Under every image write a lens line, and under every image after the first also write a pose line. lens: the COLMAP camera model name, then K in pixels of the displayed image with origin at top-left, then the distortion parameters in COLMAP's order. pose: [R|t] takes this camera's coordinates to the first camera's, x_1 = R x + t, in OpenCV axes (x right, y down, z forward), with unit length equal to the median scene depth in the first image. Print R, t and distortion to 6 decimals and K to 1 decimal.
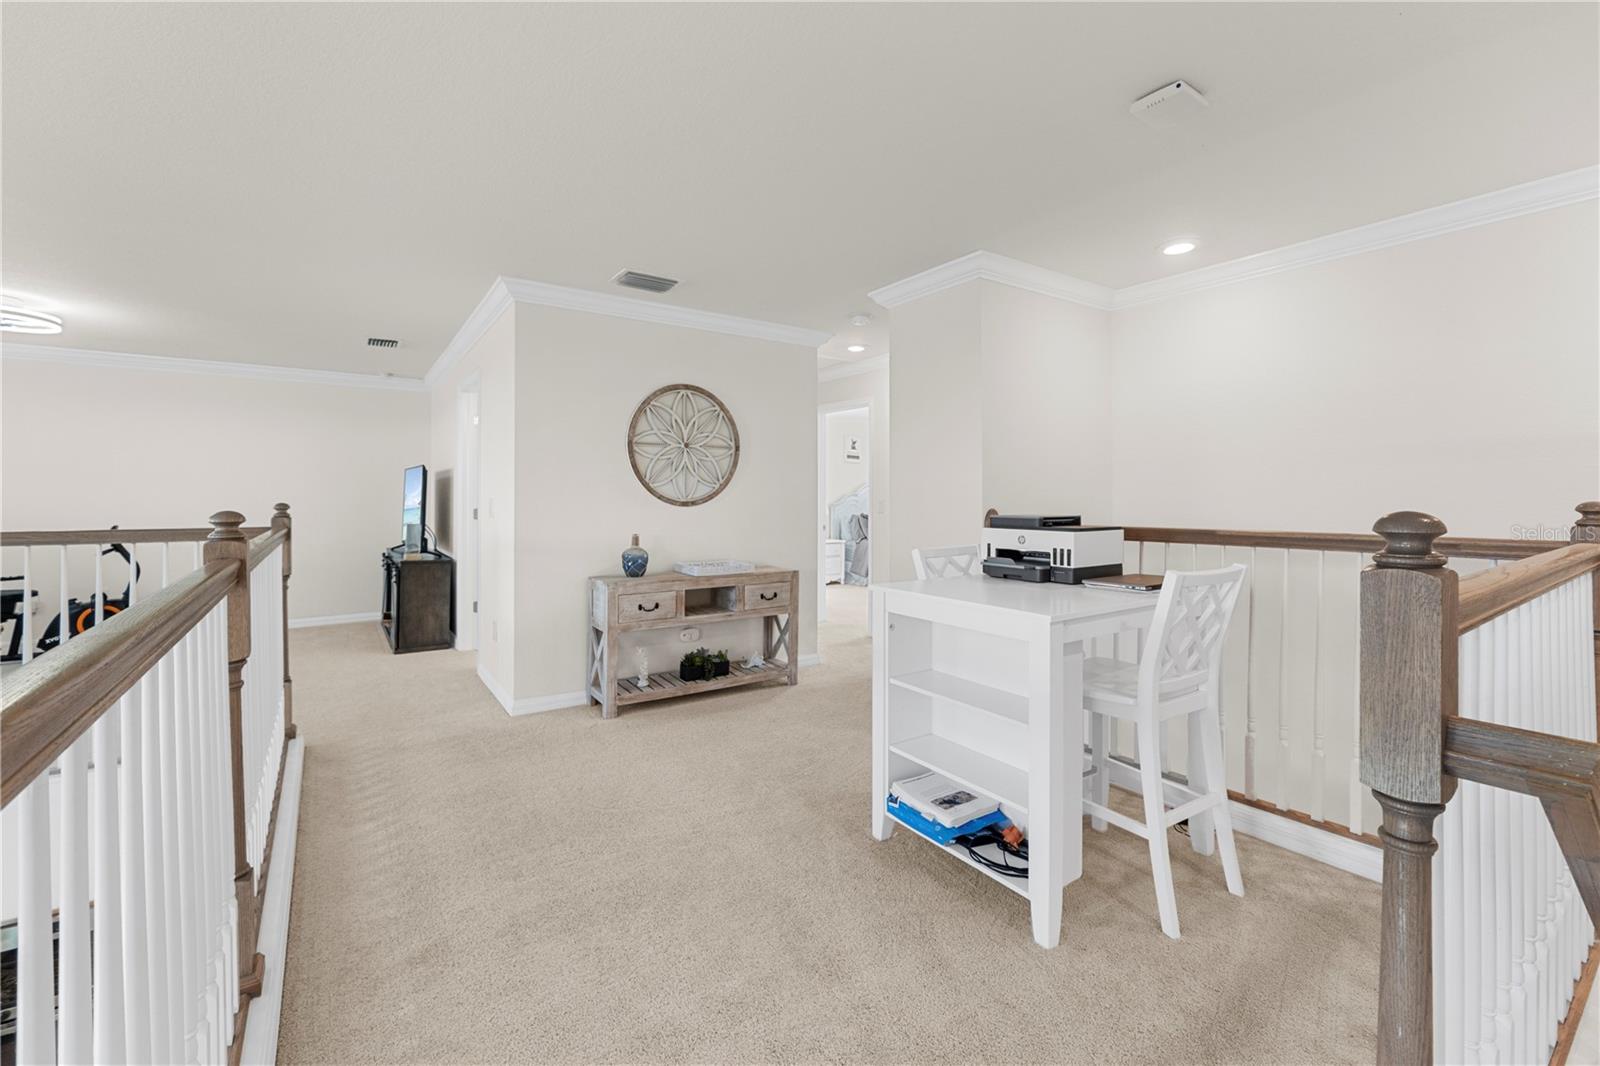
lens RADIAL K [[671.0, 0, 797.2], [0, 671.0, 499.2], [0, 0, 1]] dist [-0.002063, -0.000229]
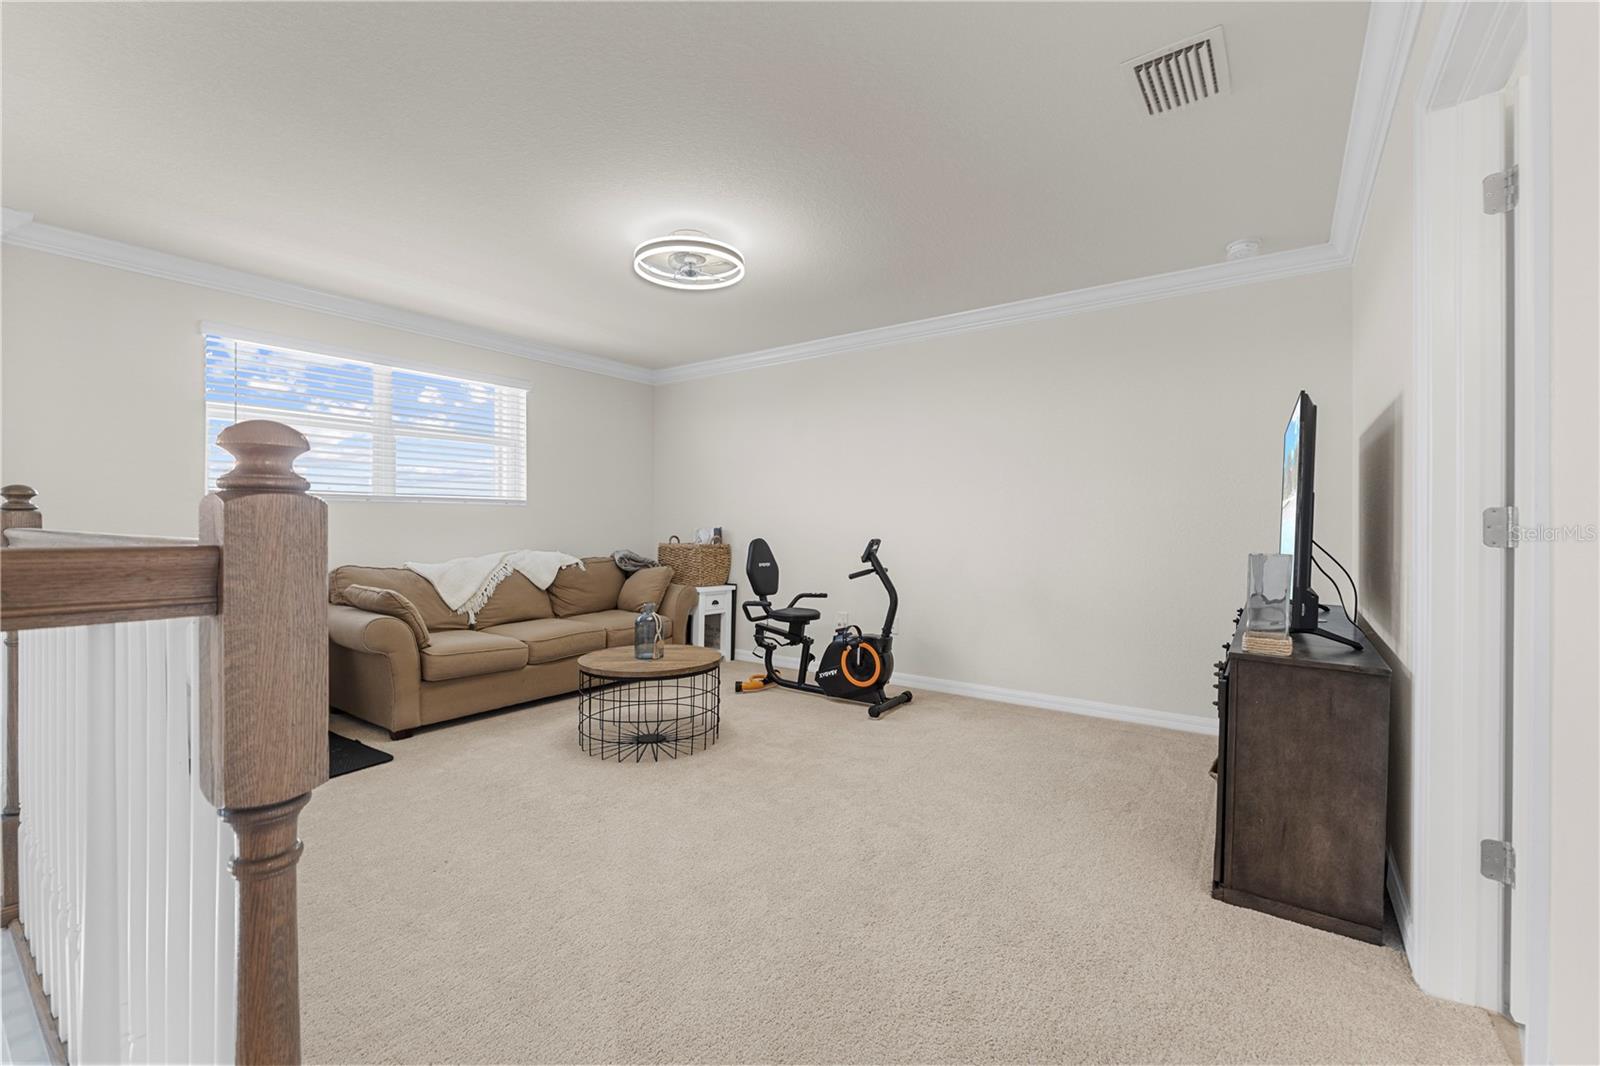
lens RADIAL K [[671.0, 0, 792.2], [0, 671.0, 525.6], [0, 0, 1]] dist [-0.002063, -0.000229]
pose [[0.329965, 0.001604, -0.943992, -0.316424], [0.000813, 0.999998, 0.001984, 0.021262], [0.943993, -0.001422, 0.329963, 0.639649]]
